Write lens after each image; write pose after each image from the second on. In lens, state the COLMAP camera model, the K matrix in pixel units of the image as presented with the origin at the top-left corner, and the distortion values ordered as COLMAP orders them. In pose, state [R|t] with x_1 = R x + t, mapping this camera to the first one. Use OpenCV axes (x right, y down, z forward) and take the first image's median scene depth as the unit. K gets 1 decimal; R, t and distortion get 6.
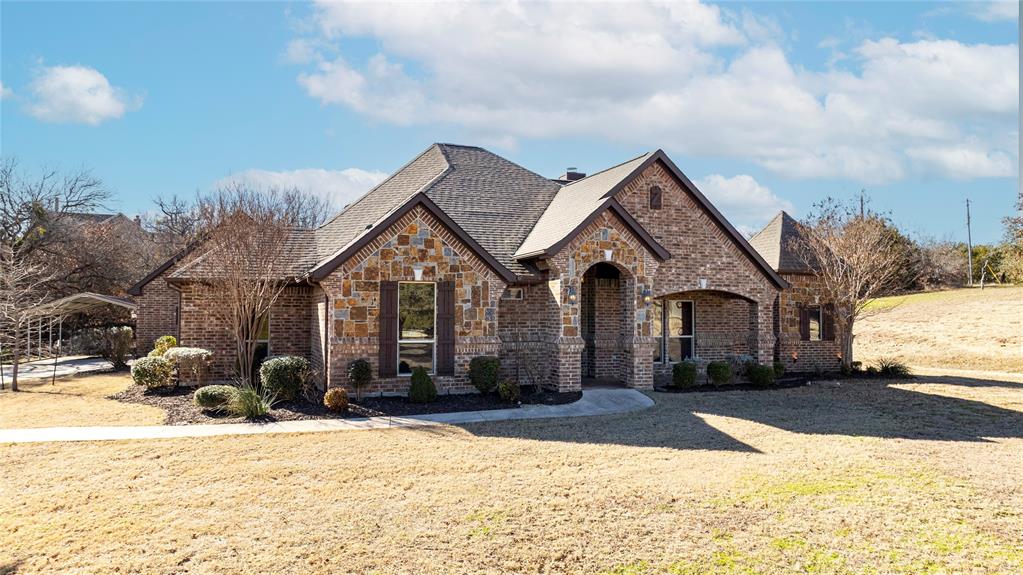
lens RADIAL K [[713.9, 0, 511.5], [0, 713.9, 287.5], [0, 0, 1]] dist [-0.005416, 0.000296]
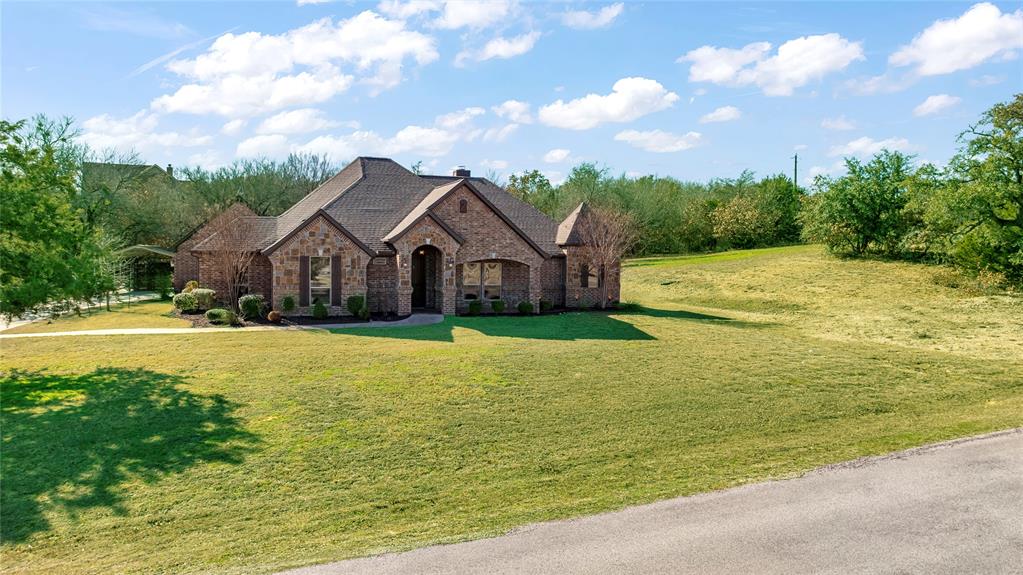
lens RADIAL K [[730.0, 0, 511.5], [0, 730.0, 287.5], [0, 0, 1]] dist [-0.003047, -0.000909]
pose [[0.998819, 0.013447, -0.046684, 0.446093], [-0.008903, 0.995321, 0.096210, -0.111167], [0.047760, -0.095680, 0.994266, -0.866875]]
